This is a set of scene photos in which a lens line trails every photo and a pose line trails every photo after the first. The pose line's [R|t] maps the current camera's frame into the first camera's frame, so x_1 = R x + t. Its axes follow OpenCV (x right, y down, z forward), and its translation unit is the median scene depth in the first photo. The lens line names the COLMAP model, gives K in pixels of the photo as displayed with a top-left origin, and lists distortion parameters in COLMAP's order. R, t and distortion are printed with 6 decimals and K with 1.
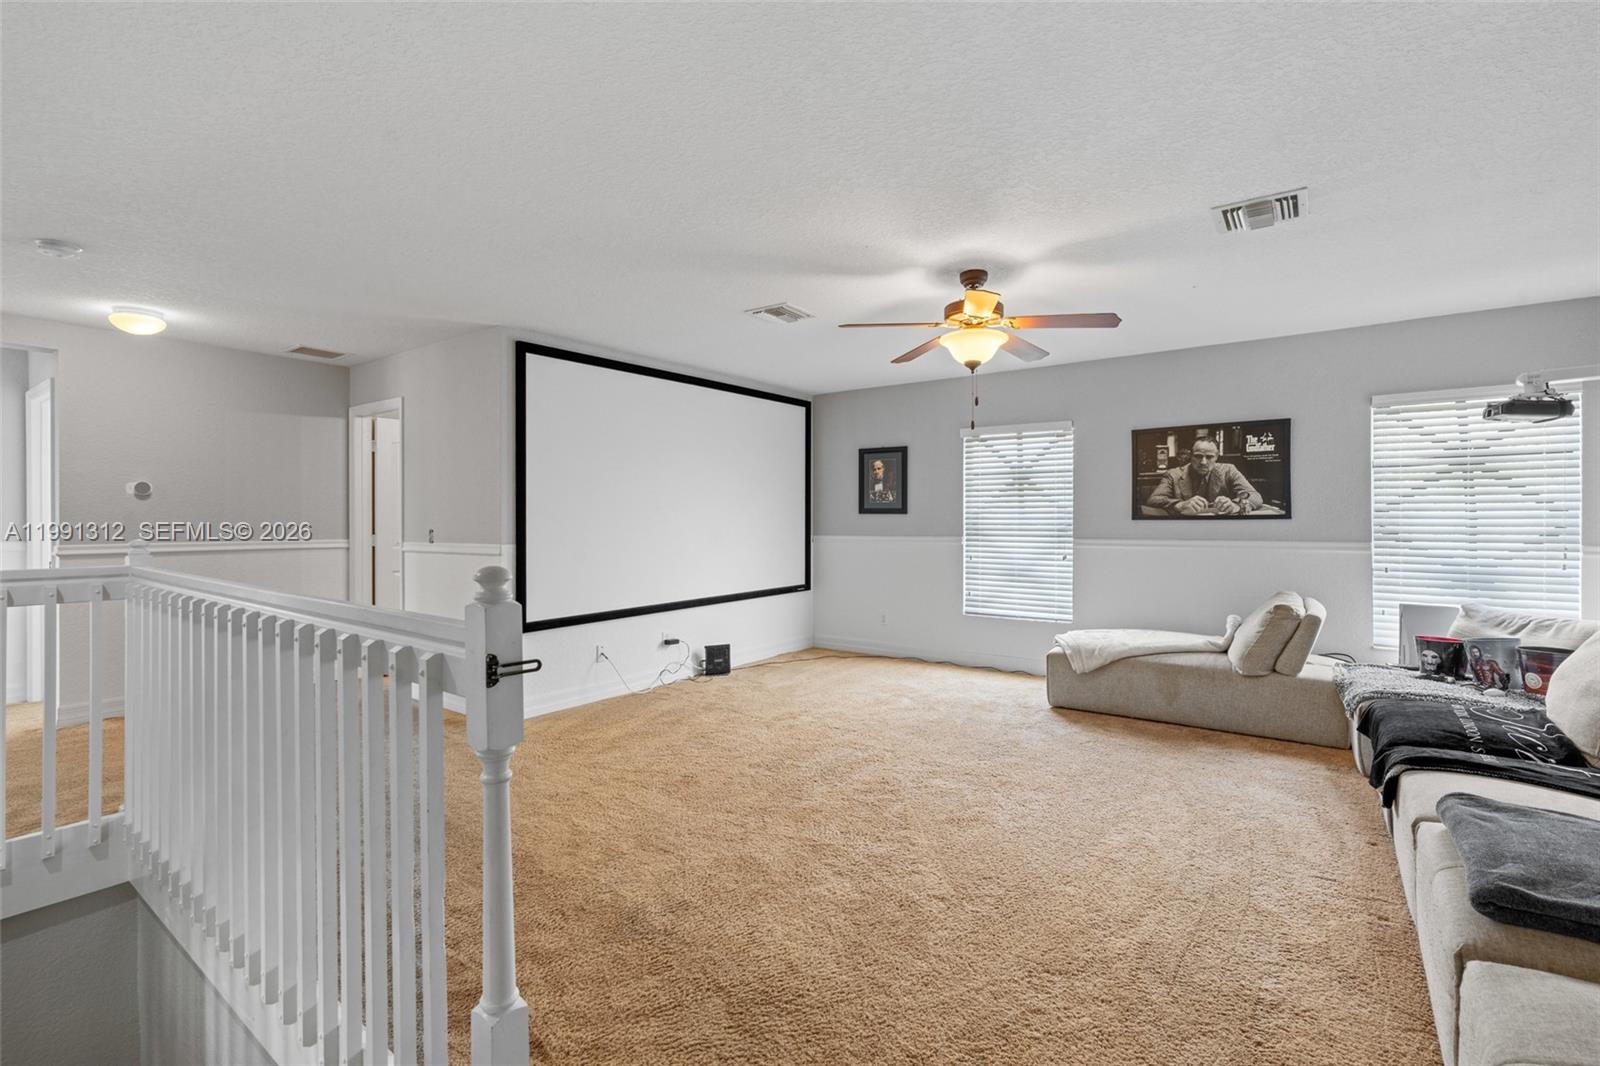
lens RADIAL K [[721.1, 0, 811.6], [0, 721.1, 528.2], [0, 0, 1]] dist [-0.002236, -0.000391]
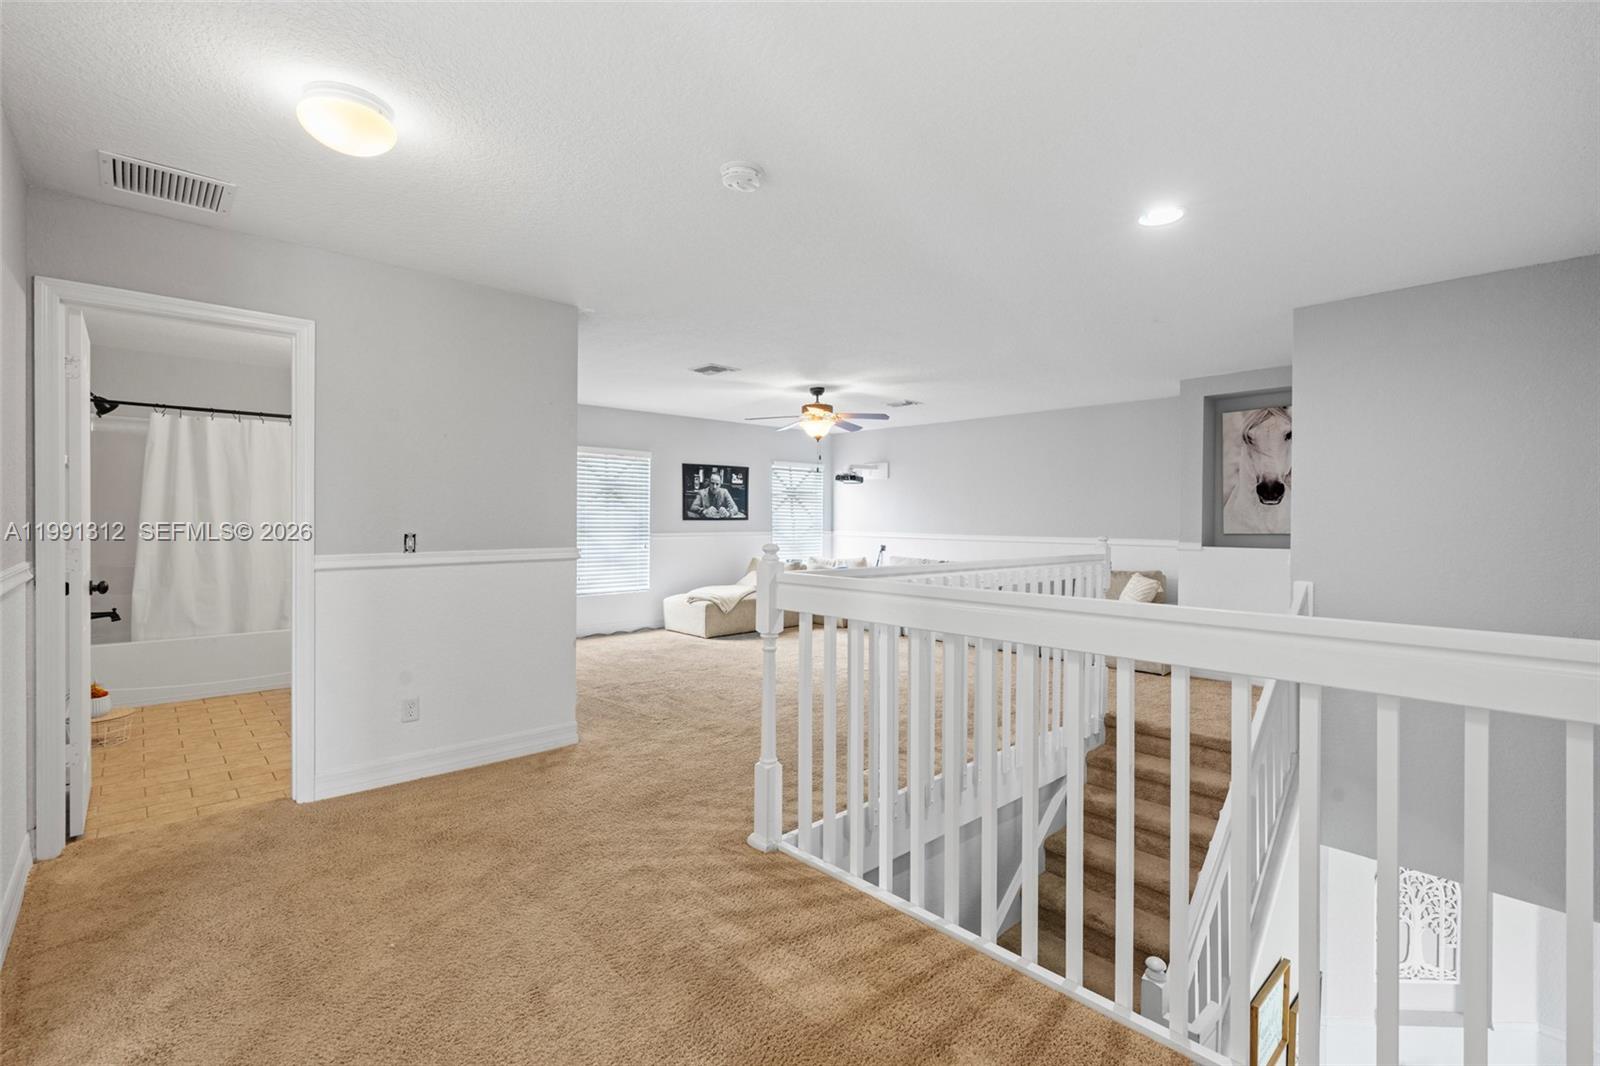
lens RADIAL K [[721.1, 0, 806.4], [0, 721.1, 523.5], [0, 0, 1]] dist [-0.002236, -0.000391]
pose [[0.183280, -0.003635, 0.983054, -1.118078], [0.004400, 0.999986, 0.002877, -0.008264], [-0.983051, 0.003798, 0.183293, 0.471525]]
